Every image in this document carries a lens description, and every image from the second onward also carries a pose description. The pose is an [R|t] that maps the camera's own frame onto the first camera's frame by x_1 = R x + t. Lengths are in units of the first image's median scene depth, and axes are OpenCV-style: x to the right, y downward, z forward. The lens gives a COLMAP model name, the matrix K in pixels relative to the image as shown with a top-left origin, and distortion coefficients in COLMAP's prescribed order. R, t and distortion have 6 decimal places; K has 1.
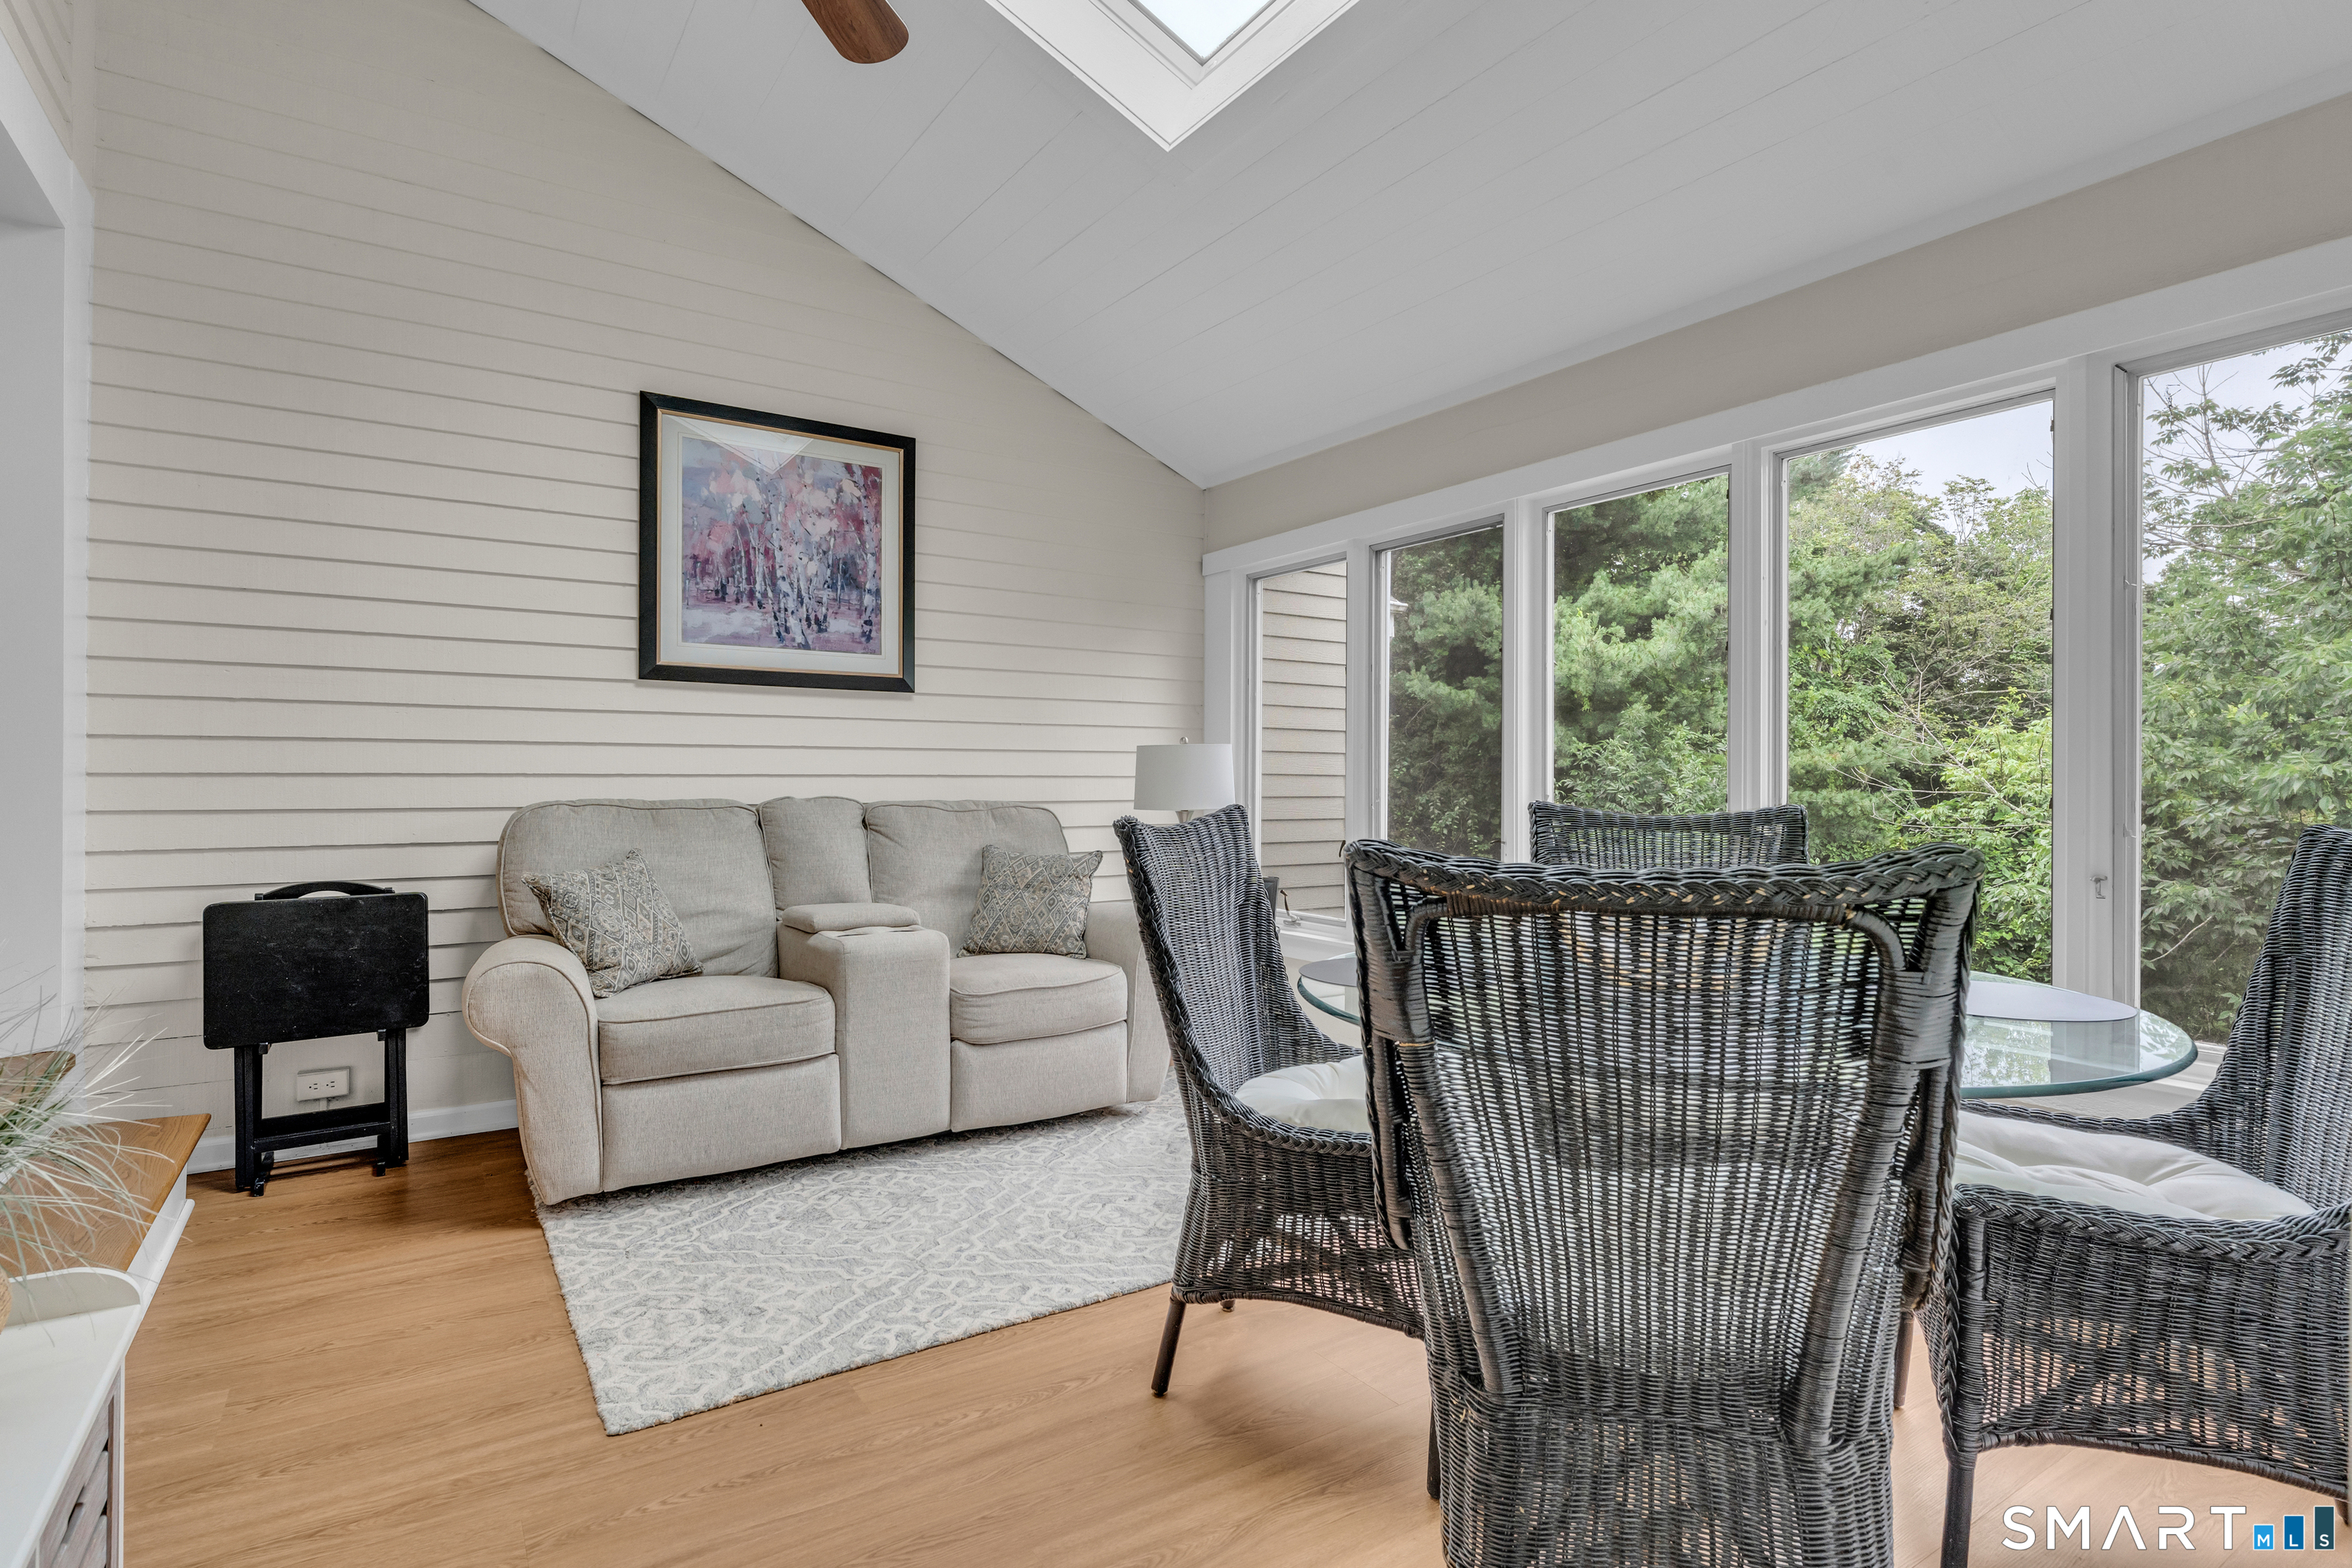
lens RADIAL K [[1136.8, 0, 1174.2], [0, 1136.8, 769.9], [0, 0, 1]] dist [-0.001467, -0.000469]
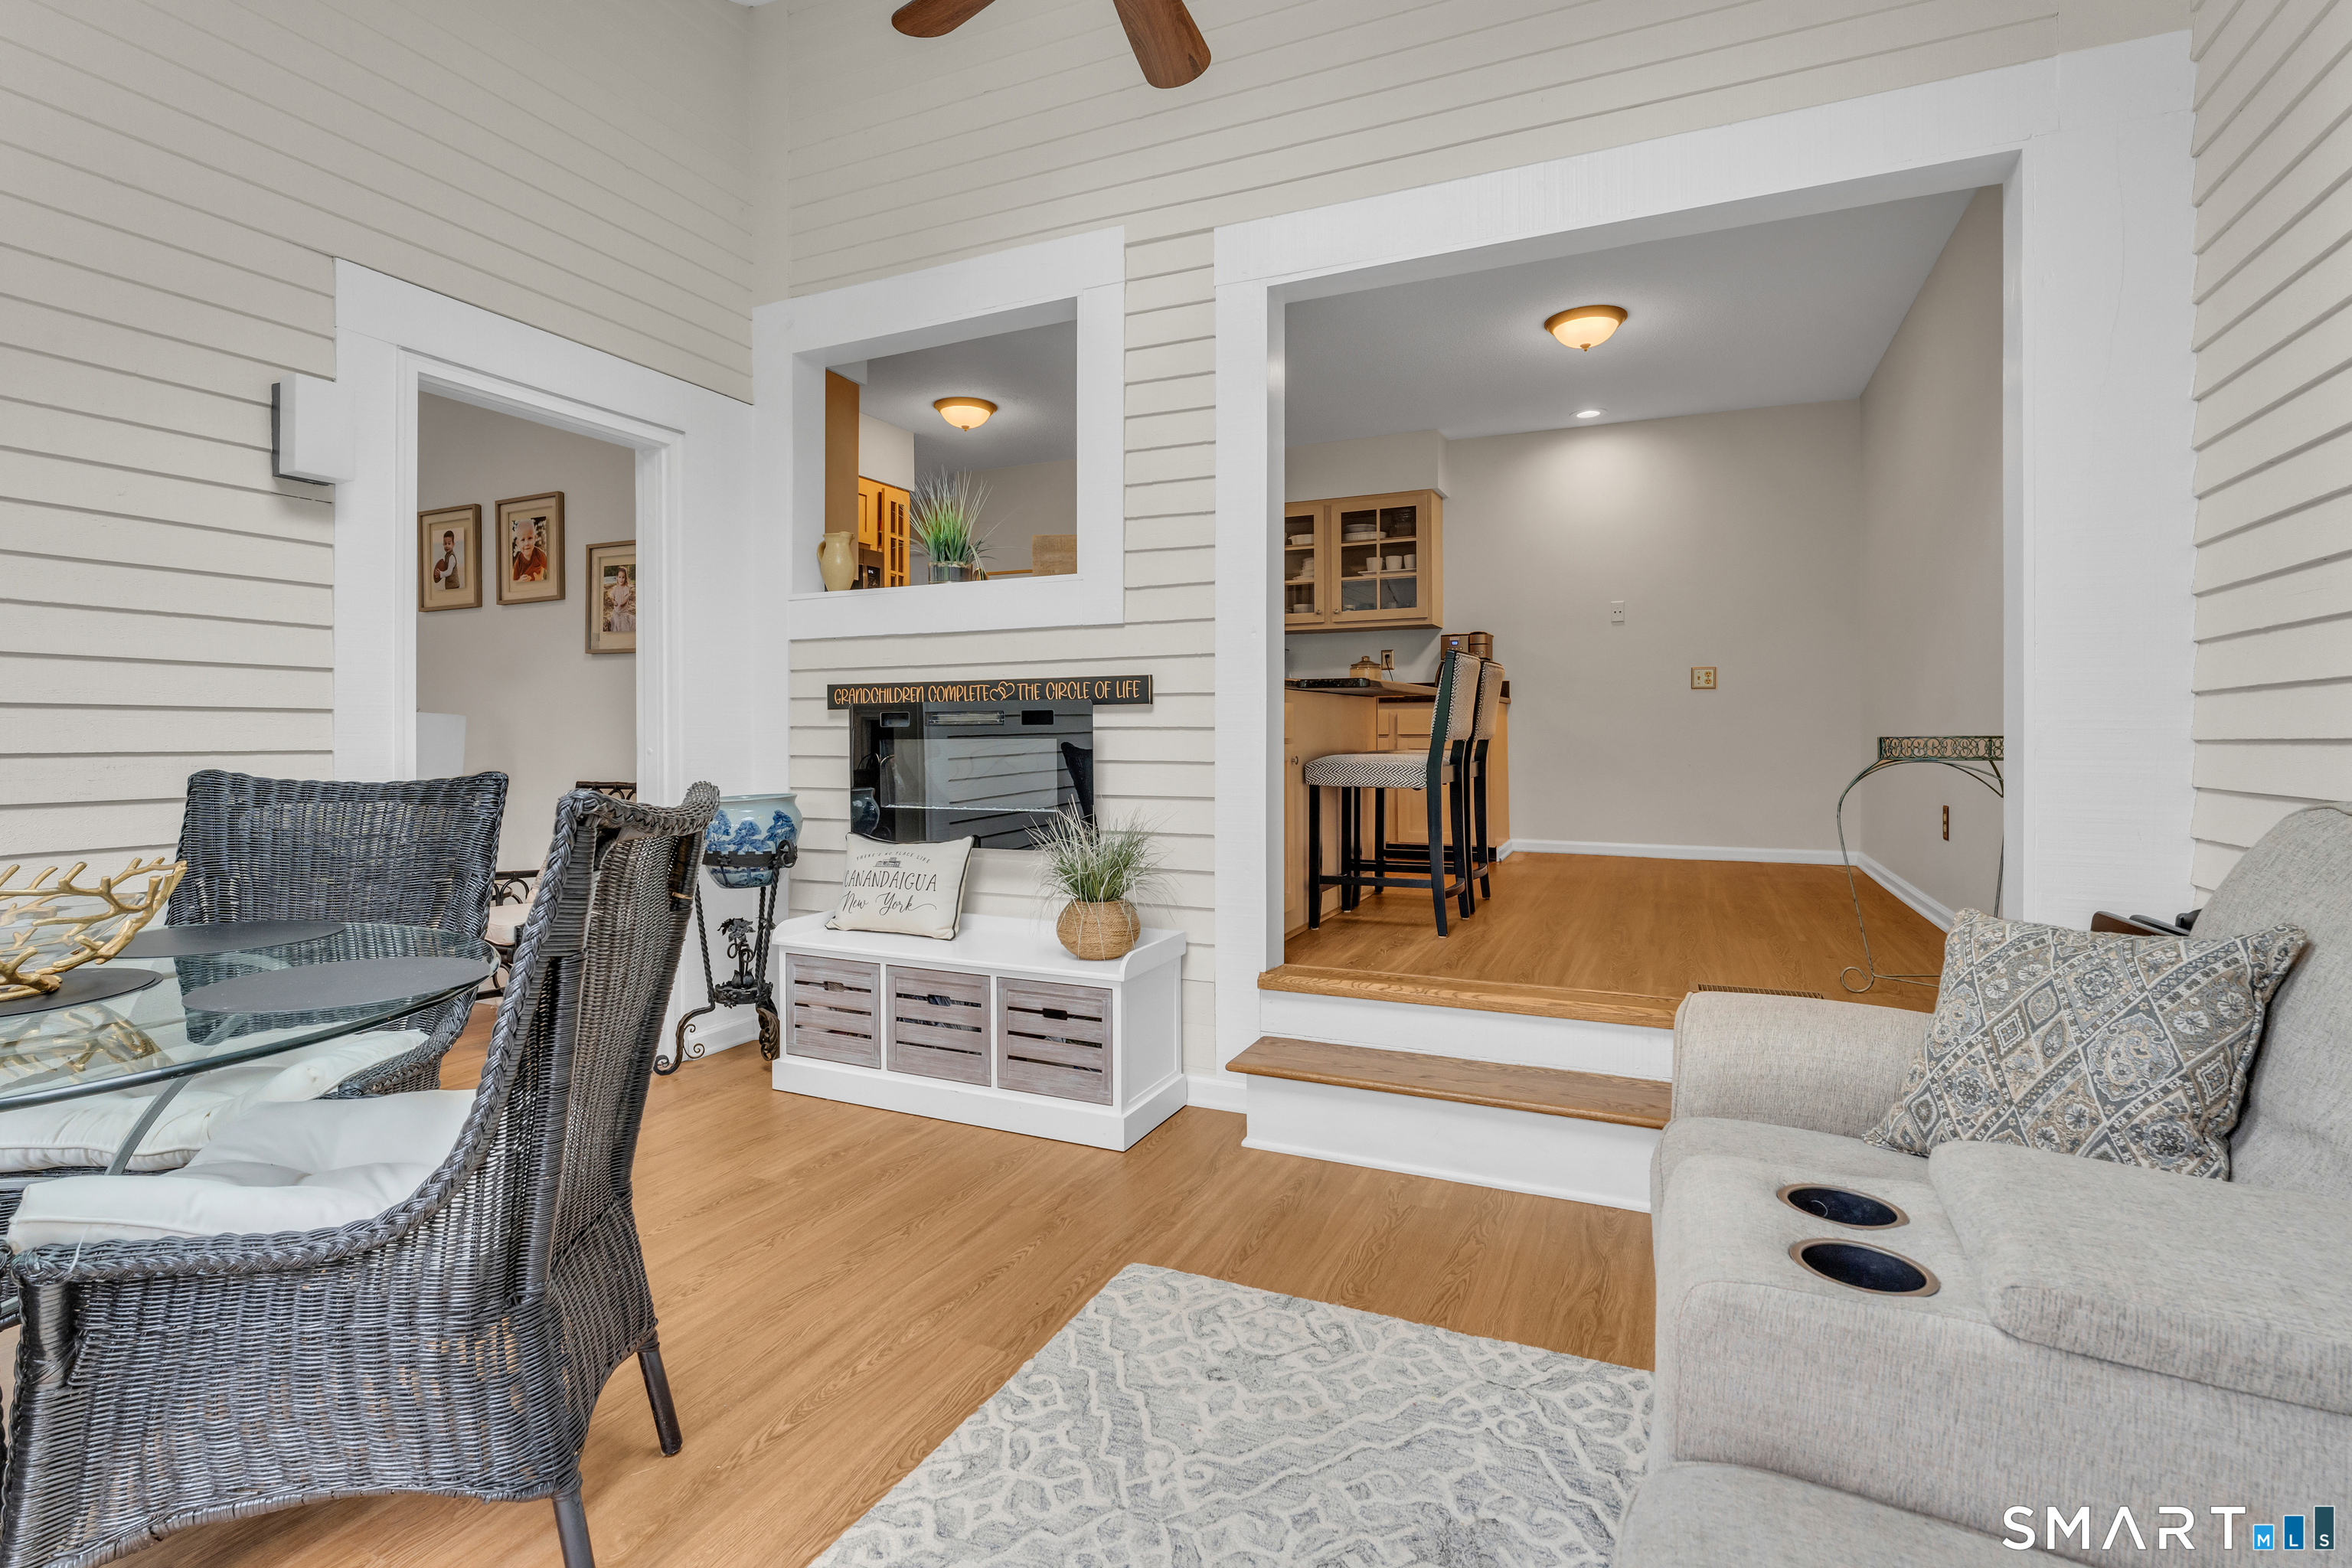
lens RADIAL K [[1136.8, 0, 1174.2], [0, 1136.8, 769.9], [0, 0, 1]] dist [-0.001467, -0.000469]
pose [[-0.850101, 0.007265, -0.526570, 0.098596], [-0.005065, 0.999746, 0.021971, 0.012002], [0.526595, 0.021345, -0.849848, 1.711973]]
